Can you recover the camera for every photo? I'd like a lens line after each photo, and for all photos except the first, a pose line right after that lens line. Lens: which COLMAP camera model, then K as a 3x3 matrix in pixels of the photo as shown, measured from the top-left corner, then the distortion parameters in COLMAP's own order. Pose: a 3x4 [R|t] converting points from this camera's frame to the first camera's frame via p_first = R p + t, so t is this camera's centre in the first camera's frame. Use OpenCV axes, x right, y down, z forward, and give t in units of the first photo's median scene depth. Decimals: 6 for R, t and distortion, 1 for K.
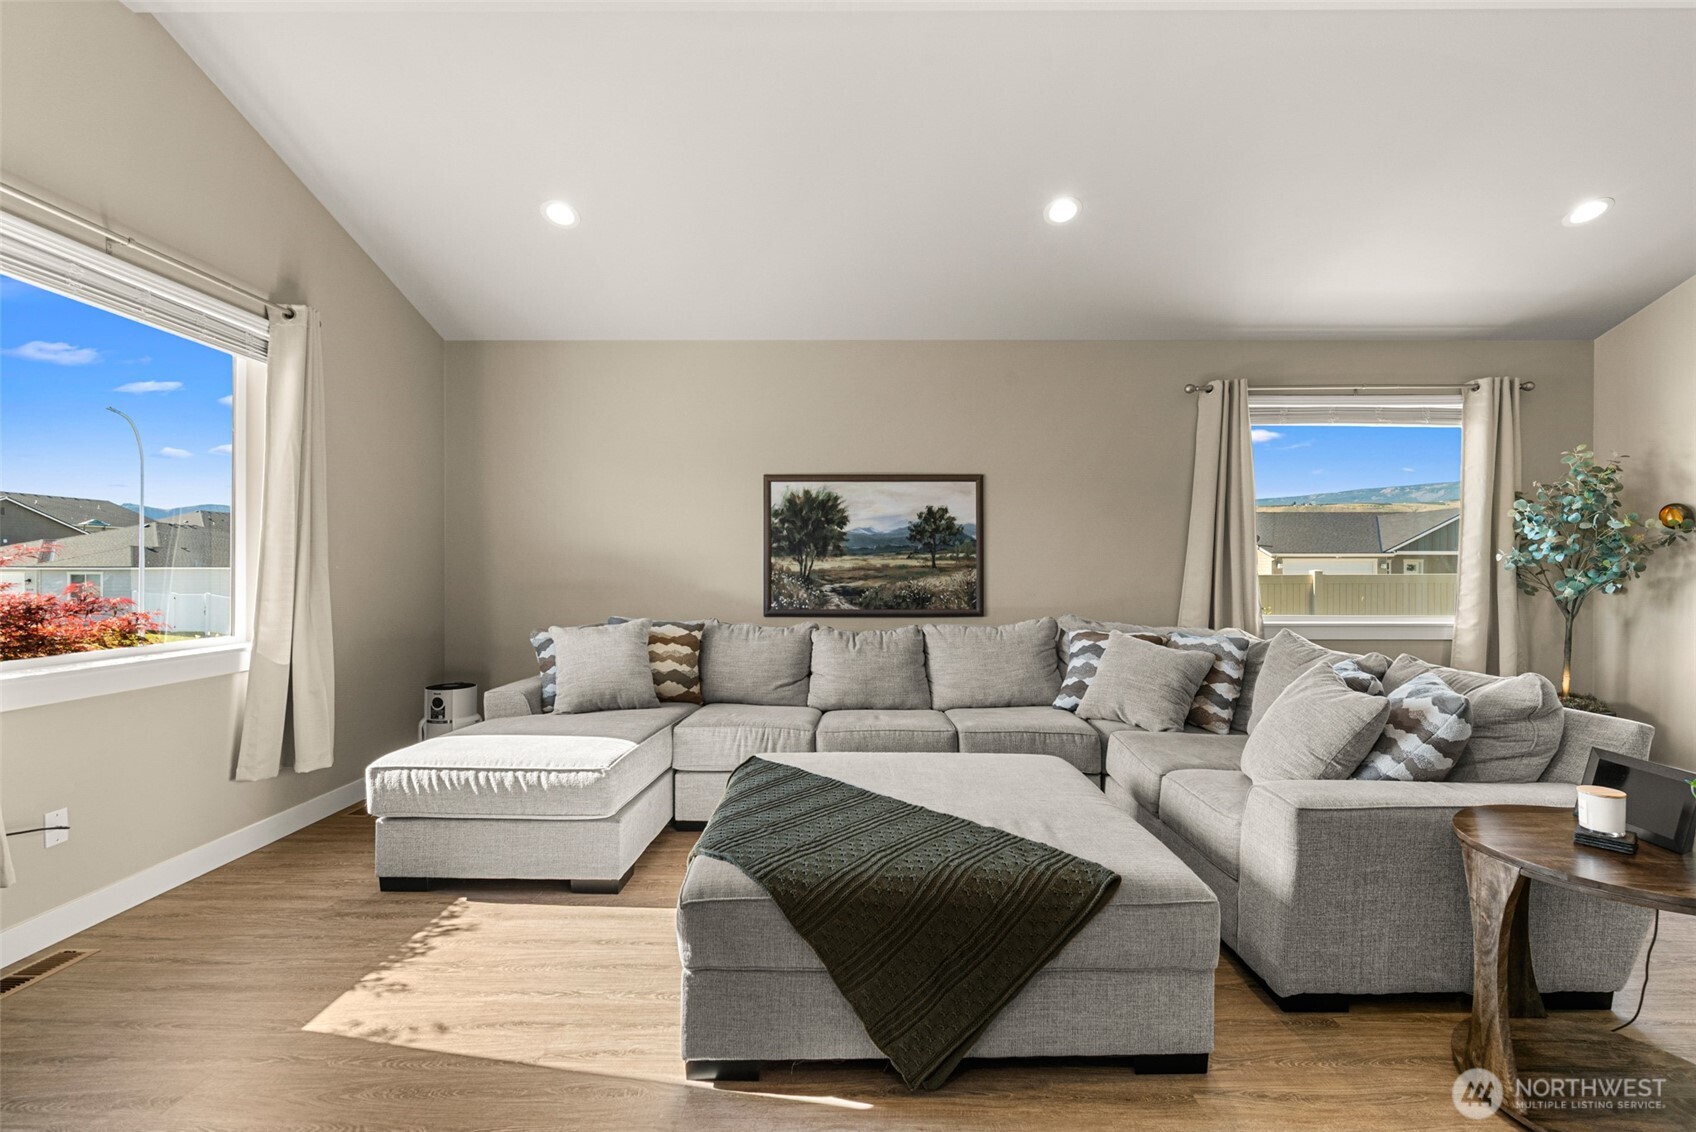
lens RADIAL K [[739.7, 0, 861.7], [0, 739.7, 568.4], [0, 0, 1]] dist [0.003080, 0.000399]
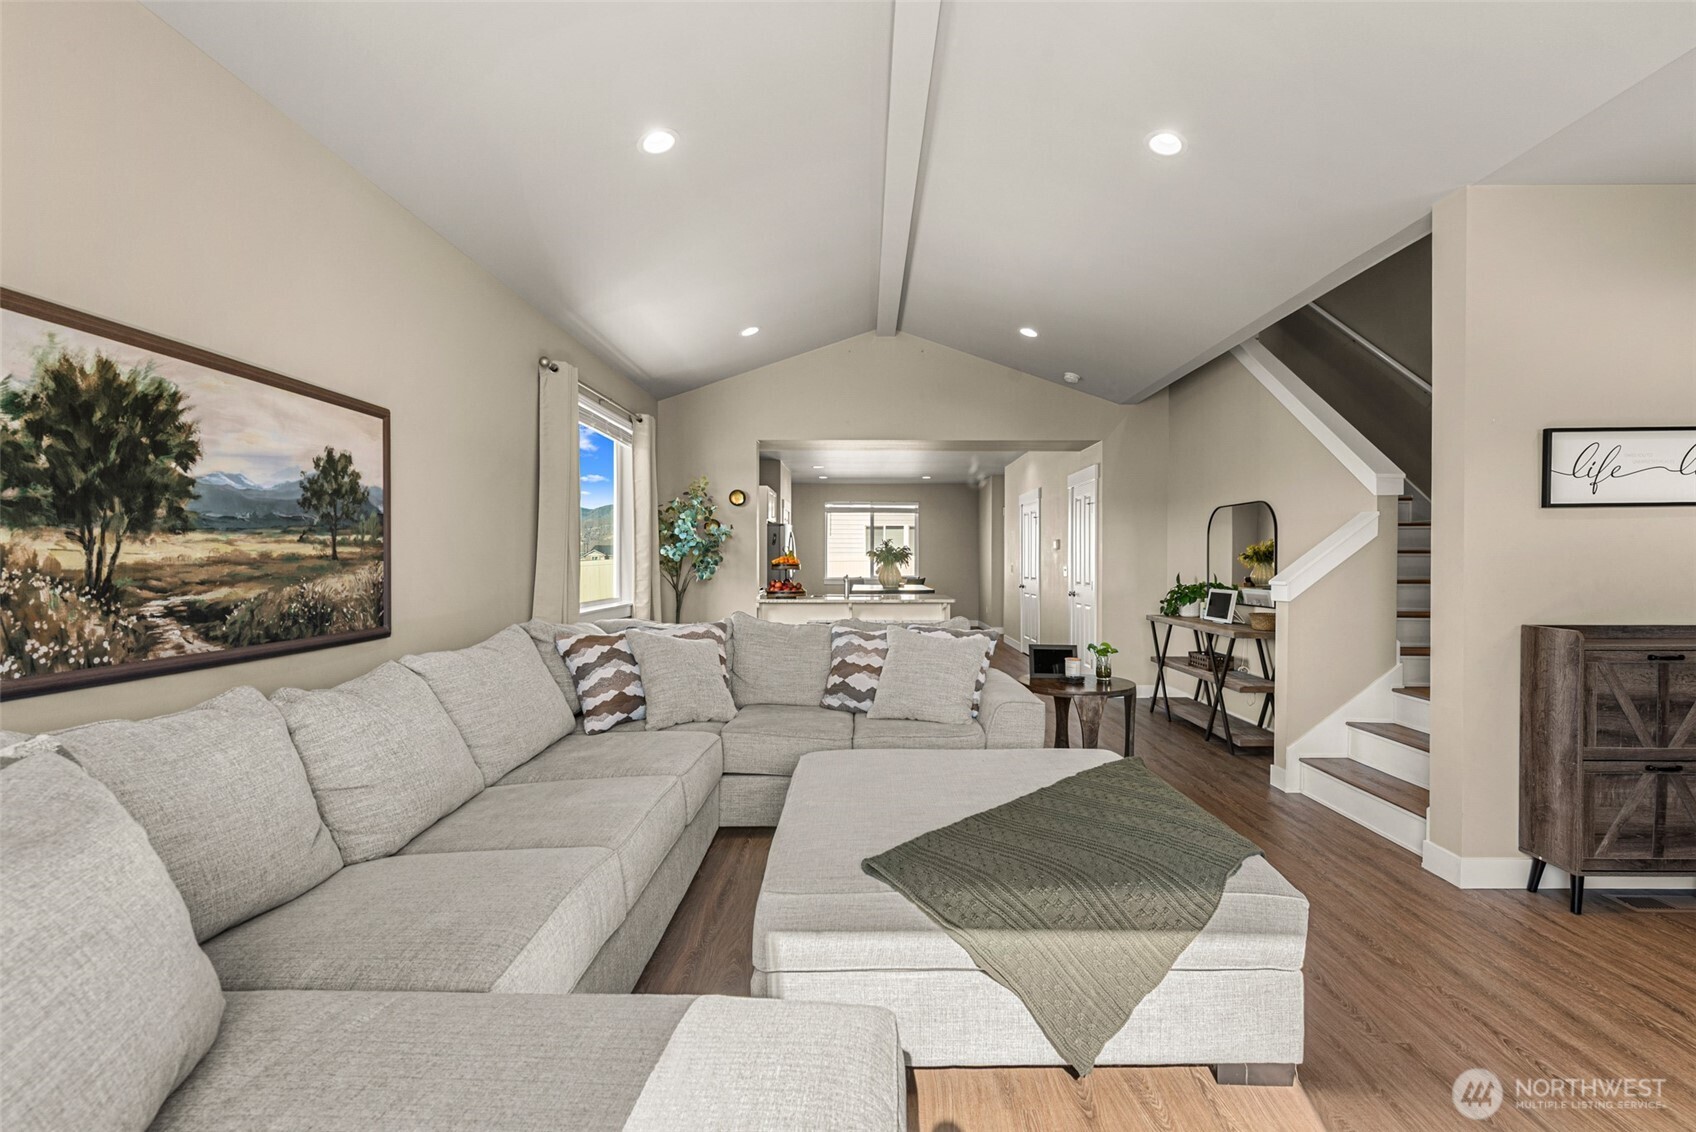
lens RADIAL K [[739.7, 0, 861.7], [0, 739.7, 564.2], [0, 0, 1]] dist [0.003080, 0.000399]
pose [[0.011382, -0.007007, 0.999911, -0.459403], [0.003358, 0.999970, 0.006969, 0.000338], [-0.999930, 0.003279, 0.011405, 0.596750]]
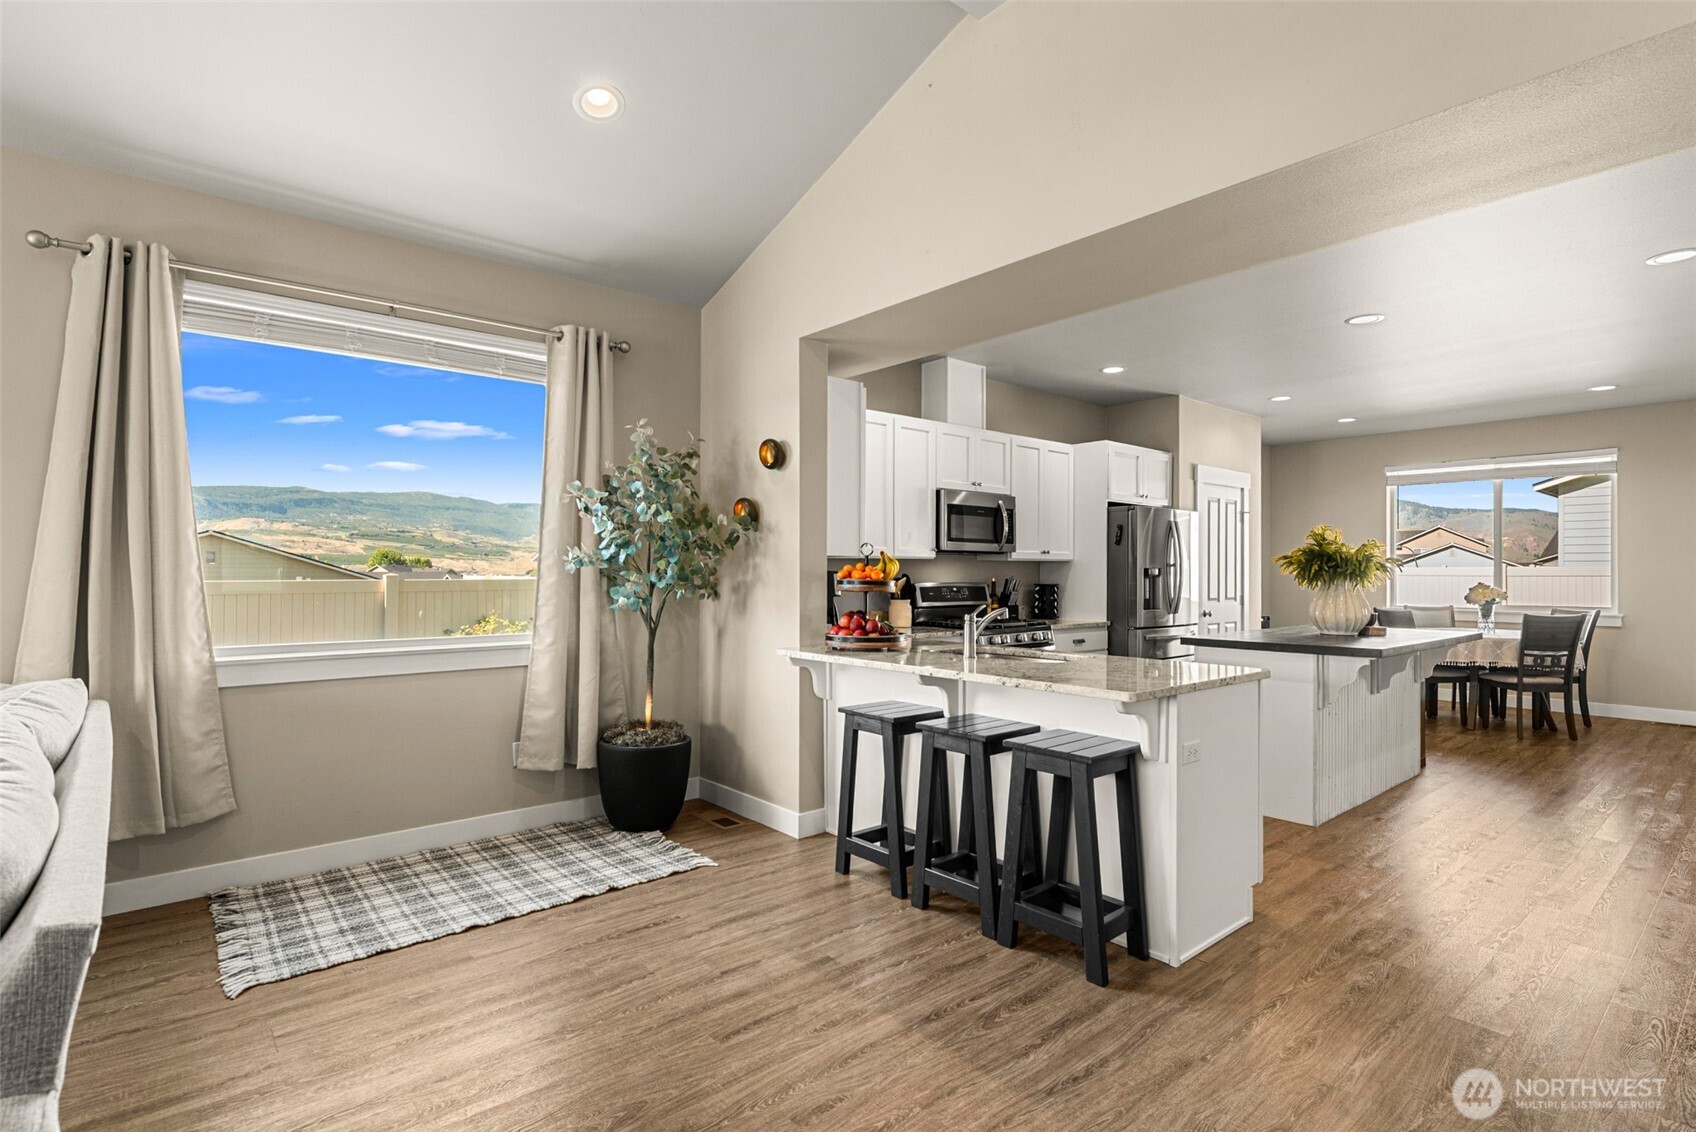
lens RADIAL K [[837.6, 0, 853.6], [0, 837.6, 562.6], [0, 0, 1]] dist [0.003696, 0.000167]
pose [[0.760533, 0.008039, 0.649249, 0.494754], [-0.001624, 0.999944, -0.010480, 0.000595], [-0.649297, 0.006916, 0.760503, 0.138916]]
